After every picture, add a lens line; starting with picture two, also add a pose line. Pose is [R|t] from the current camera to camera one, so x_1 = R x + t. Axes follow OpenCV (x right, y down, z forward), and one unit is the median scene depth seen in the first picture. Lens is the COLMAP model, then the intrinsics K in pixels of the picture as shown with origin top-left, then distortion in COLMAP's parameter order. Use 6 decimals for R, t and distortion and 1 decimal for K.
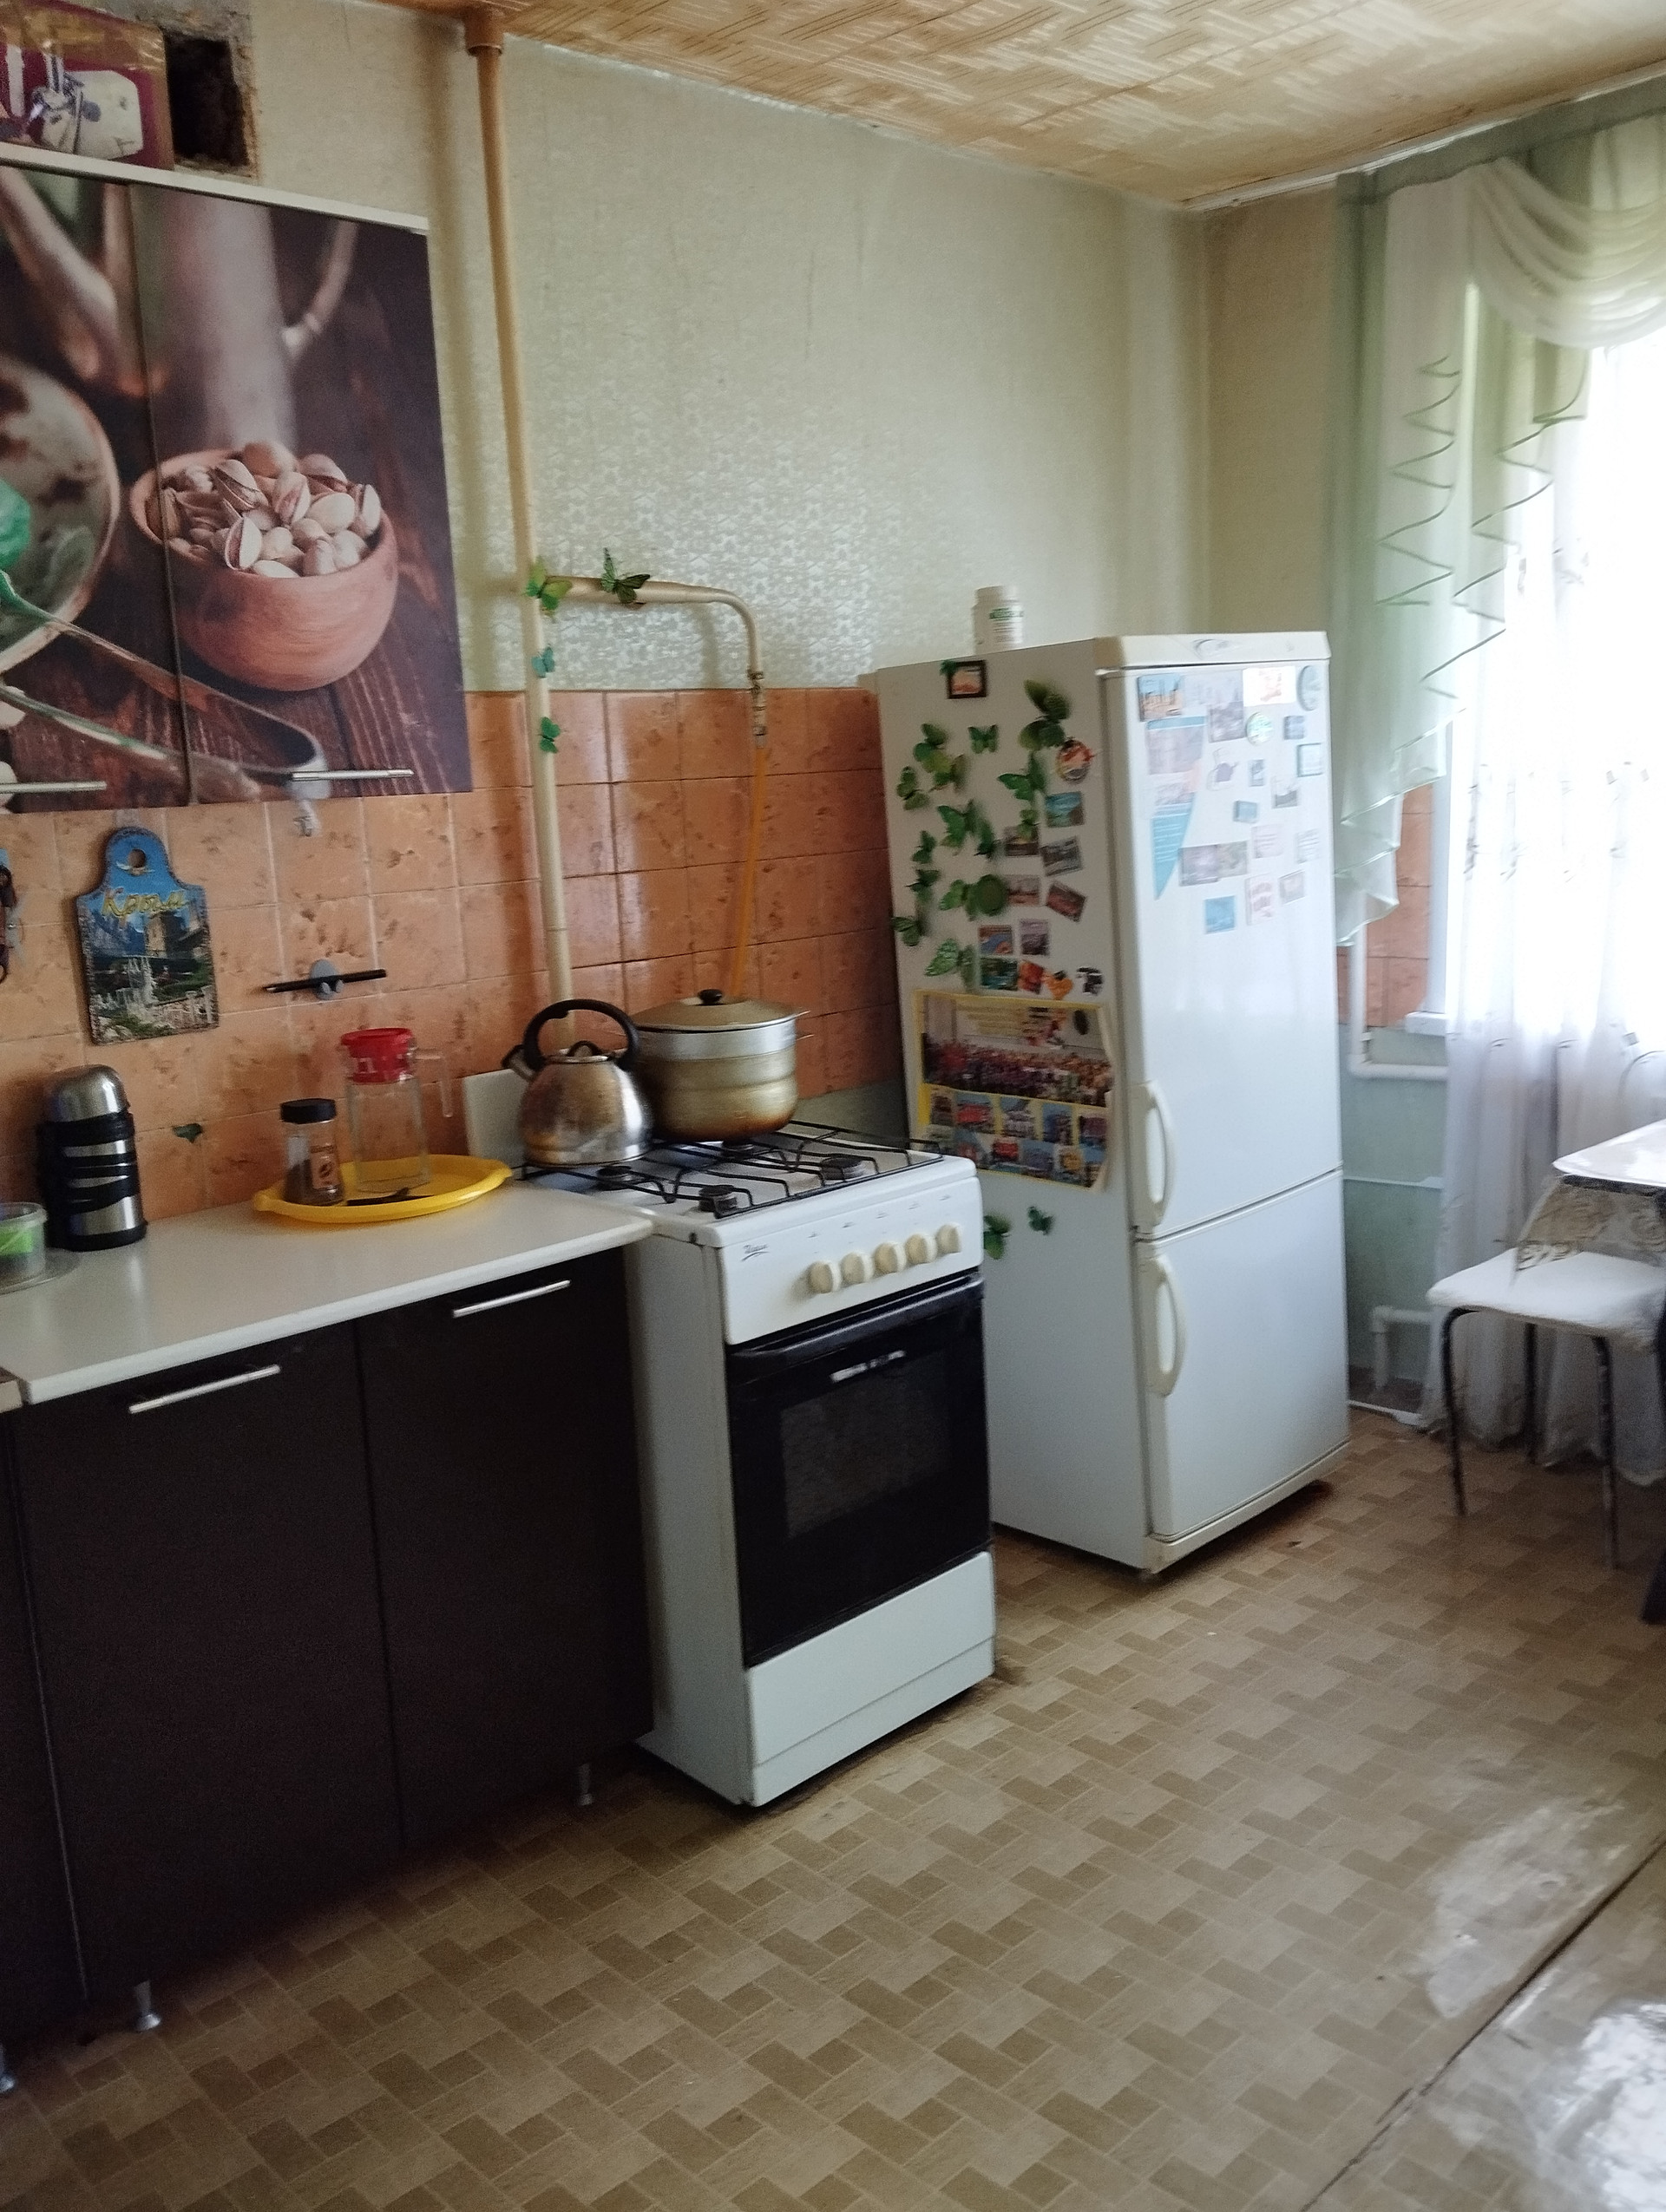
lens RADIAL K [[1843.3, 0, 833.0], [0, 1843.3, 1106.0], [0, 0, 1]] dist [0.093234, -0.182449]
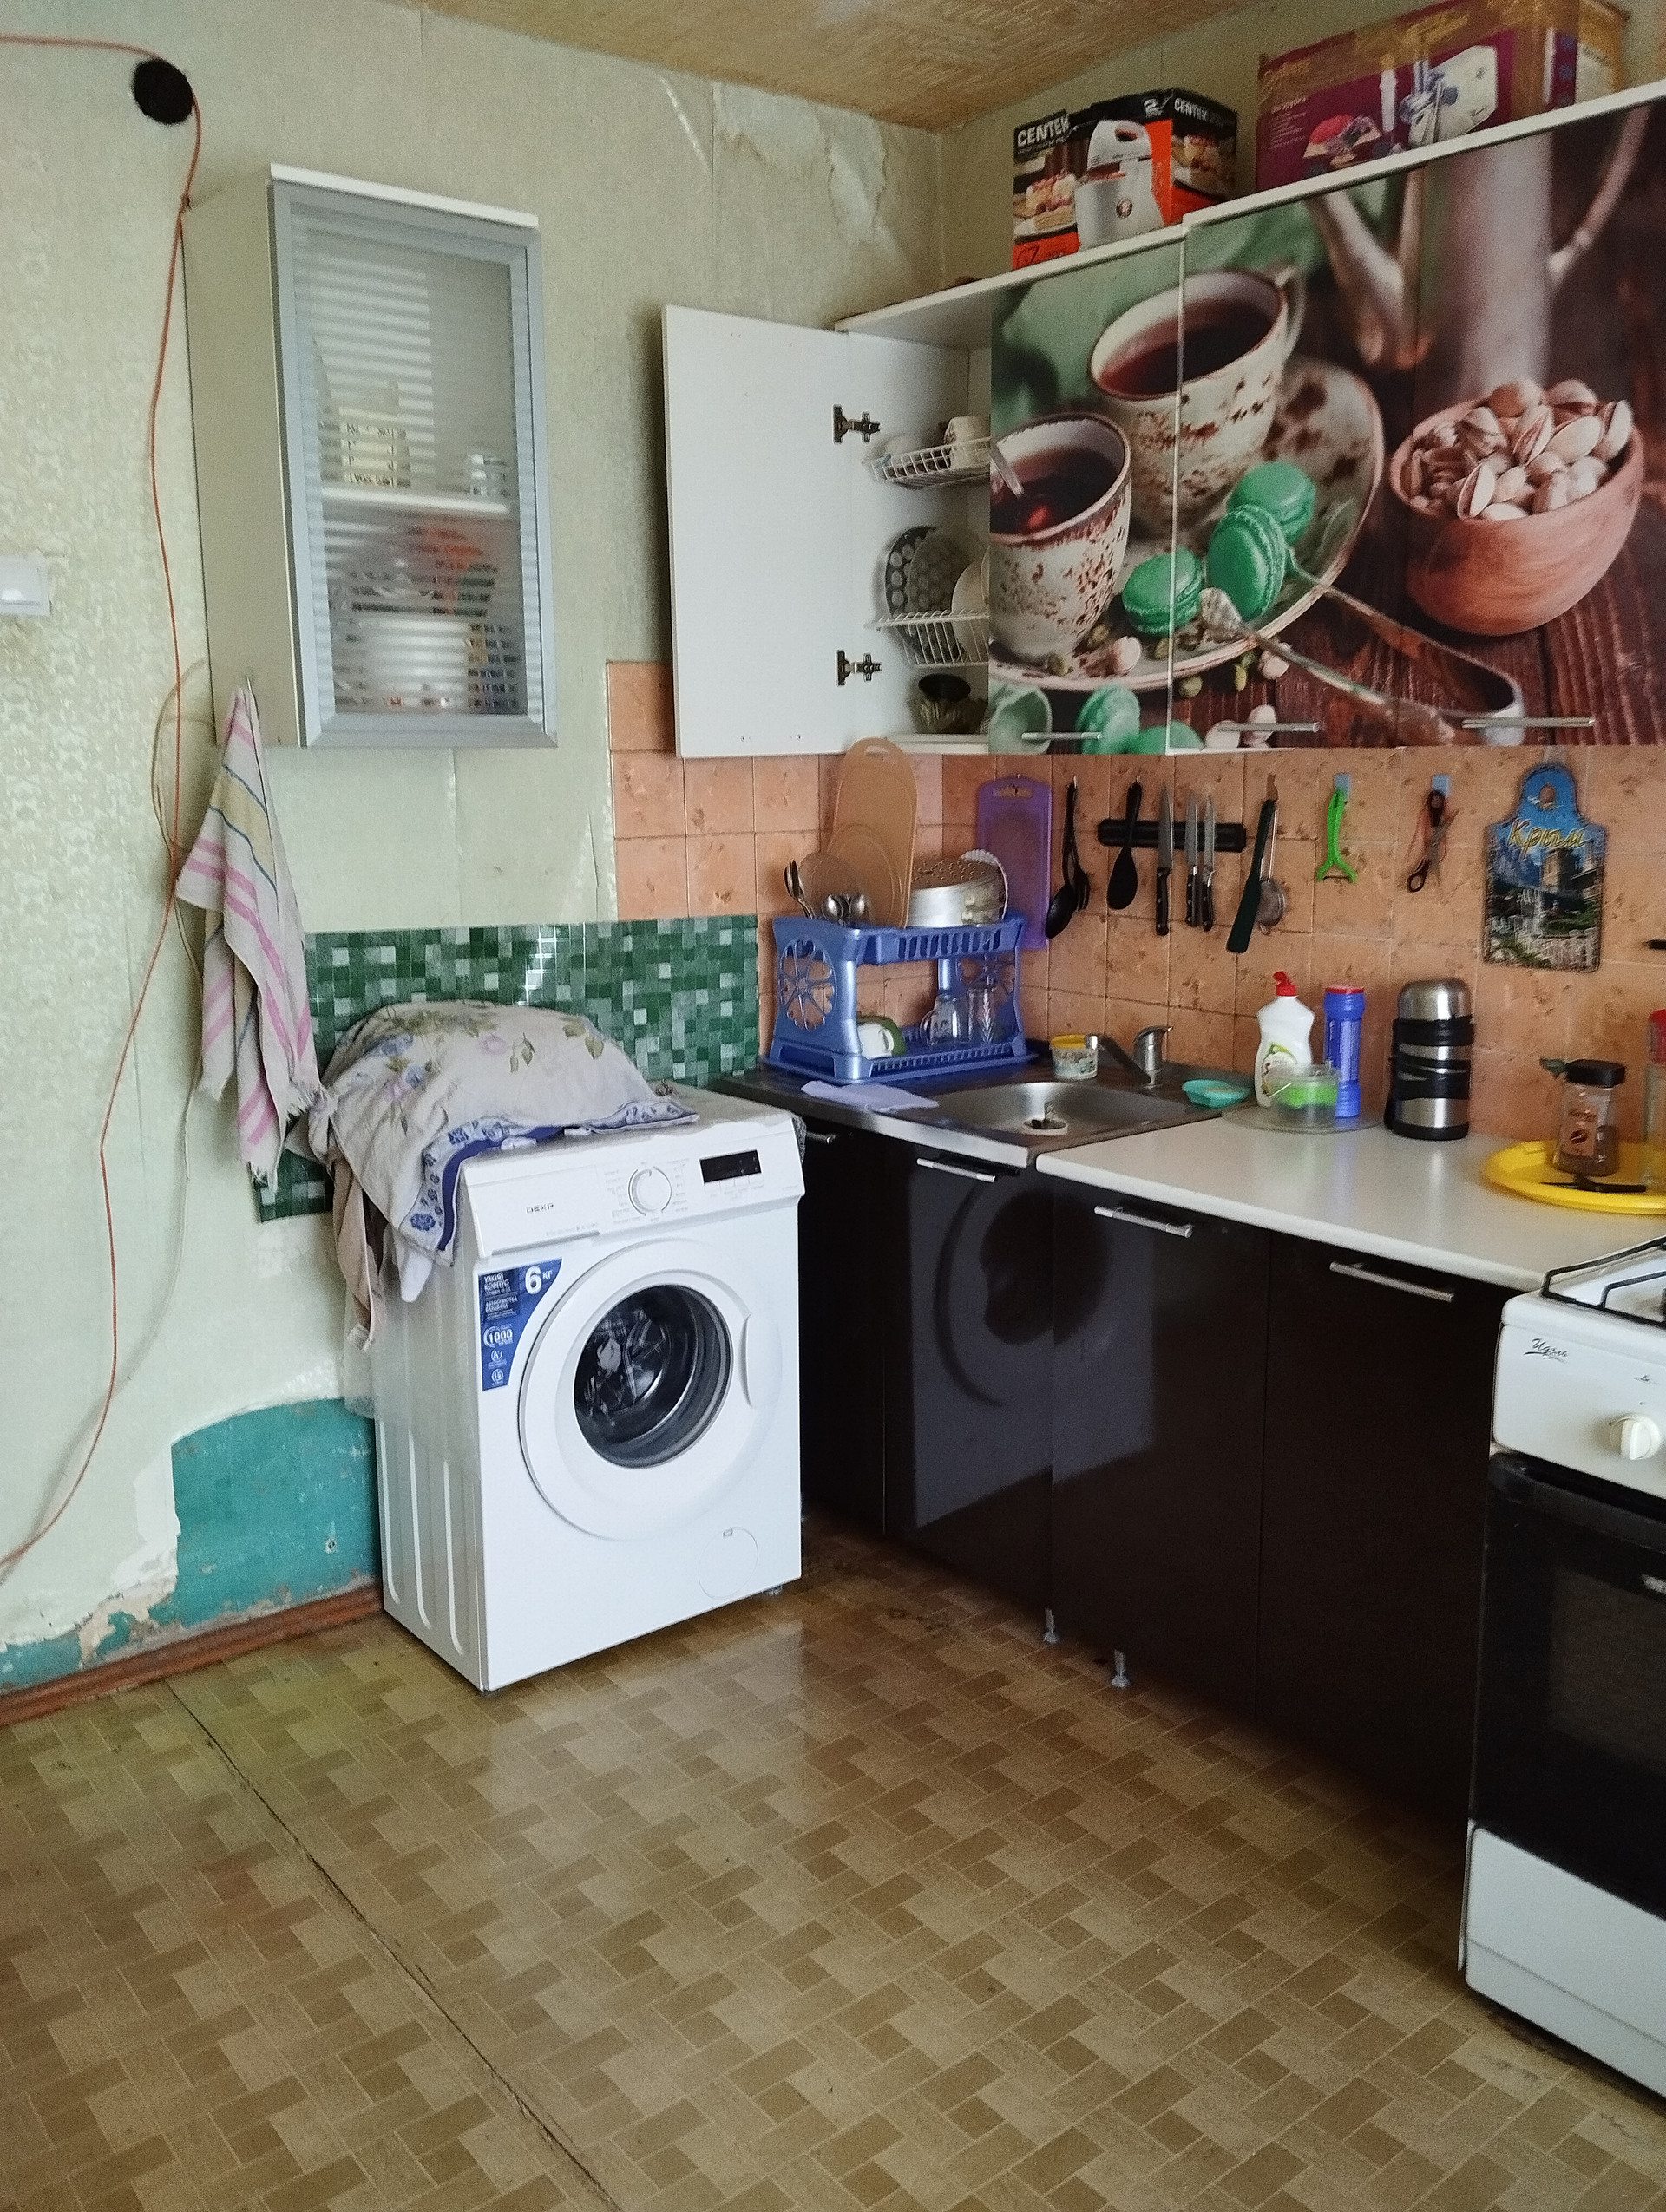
lens RADIAL K [[1815.6, 0, 833.0], [0, 1815.6, 1106.0], [0, 0, 1]] dist [0.086423, -0.173058]
pose [[-0.097814, 0.245544, -0.964438, 0.746572], [-0.162662, 0.952109, 0.258902, -0.180928], [0.981822, 0.182202, -0.053189, 0.754883]]
